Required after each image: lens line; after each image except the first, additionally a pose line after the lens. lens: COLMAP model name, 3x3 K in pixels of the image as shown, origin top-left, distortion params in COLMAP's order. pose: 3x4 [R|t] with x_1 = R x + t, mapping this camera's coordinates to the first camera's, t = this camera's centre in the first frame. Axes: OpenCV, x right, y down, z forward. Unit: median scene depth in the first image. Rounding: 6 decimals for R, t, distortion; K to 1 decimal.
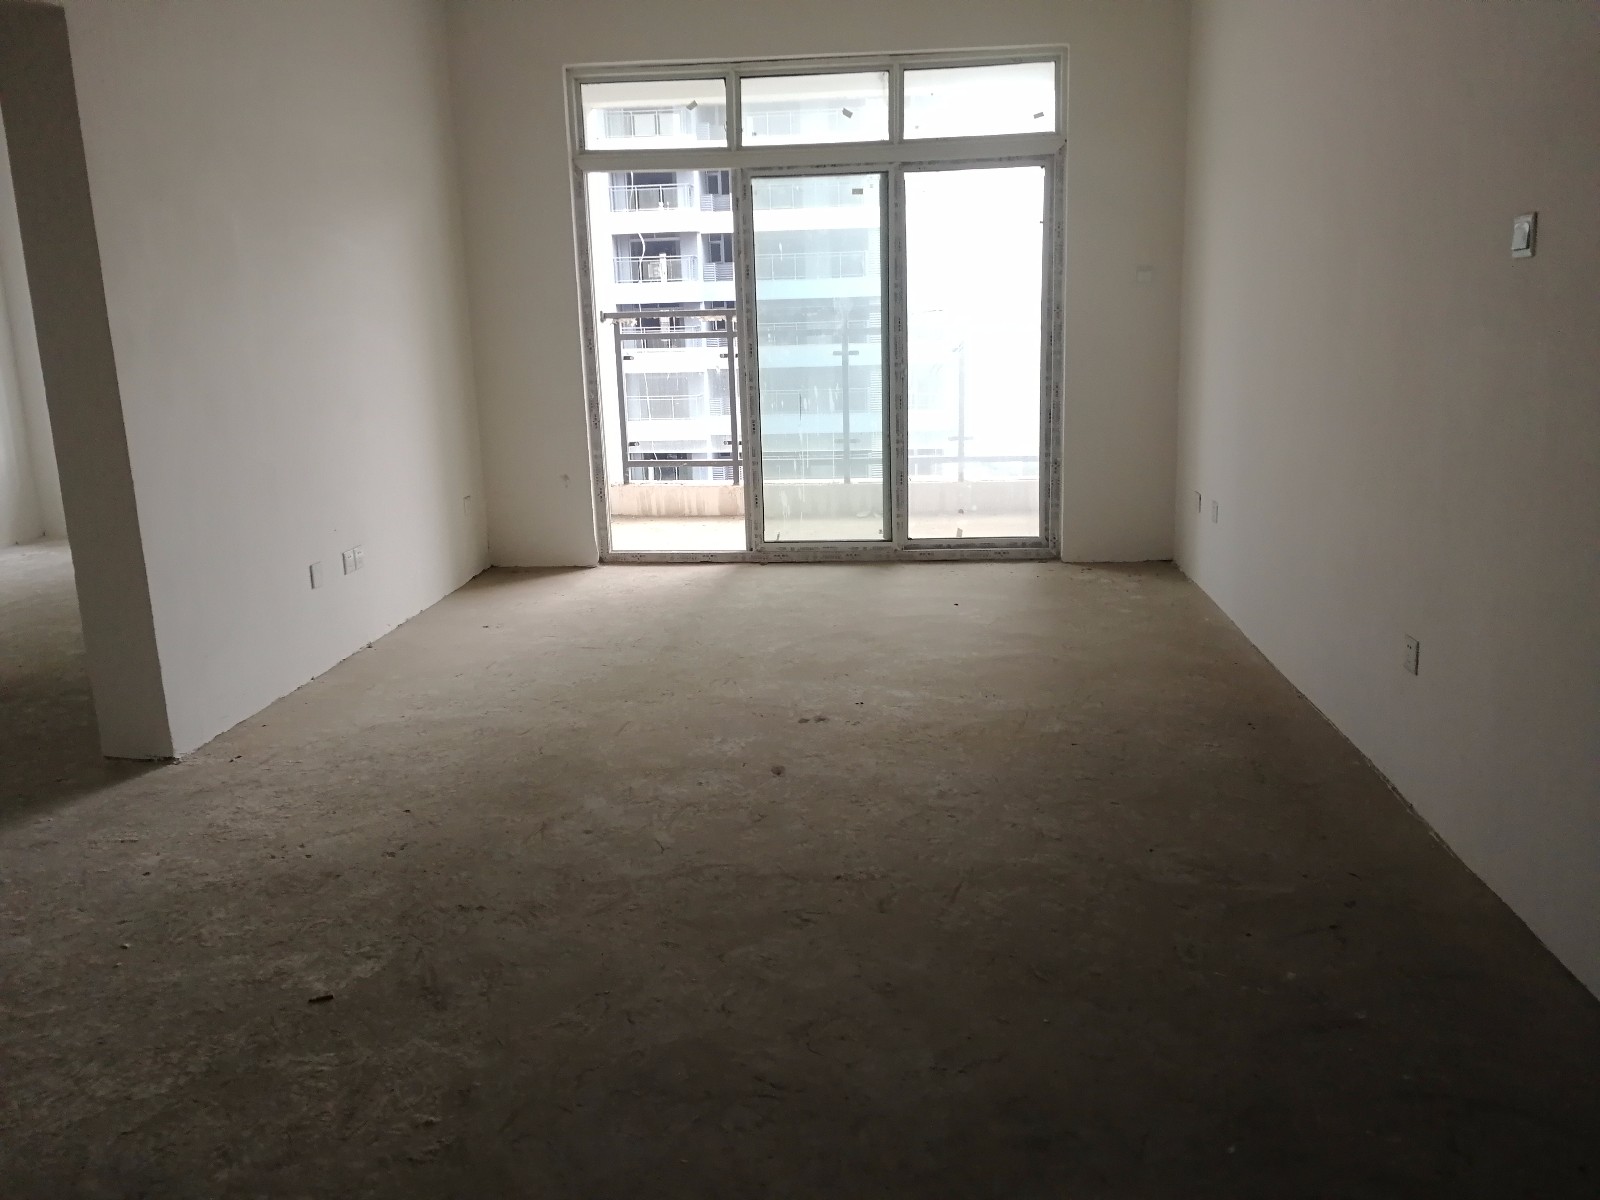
lens RADIAL K [[1340.0, 0, 795.3], [0, 1340.0, 590.5], [0, 0, 1]] dist [0.026194, -0.062053]
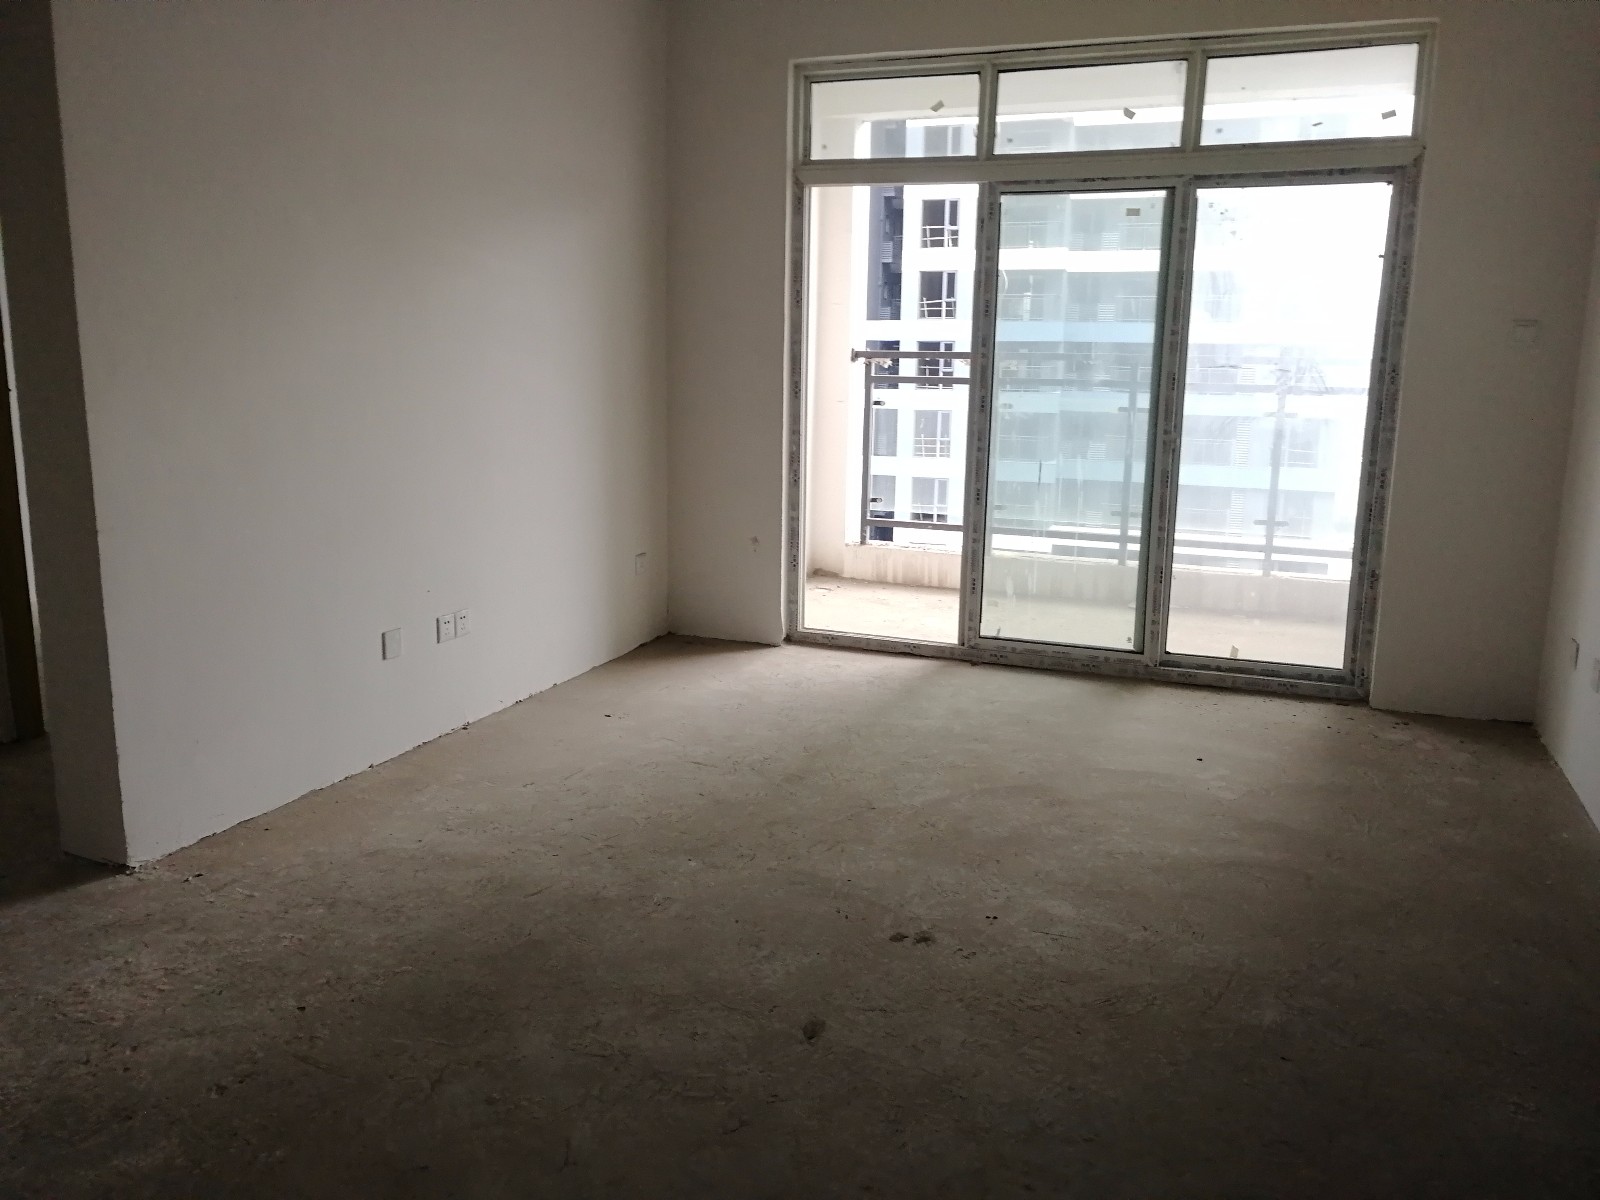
lens RADIAL K [[1340.0, 0, 748.6], [0, 1340.0, 602.6], [0, 0, 1]] dist [0.026194, -0.062053]
pose [[0.956313, 0.094449, -0.276669, 0.071776], [-0.099145, 0.995068, -0.003001, -0.044583], [0.275021, 0.030300, 0.960961, 0.188875]]
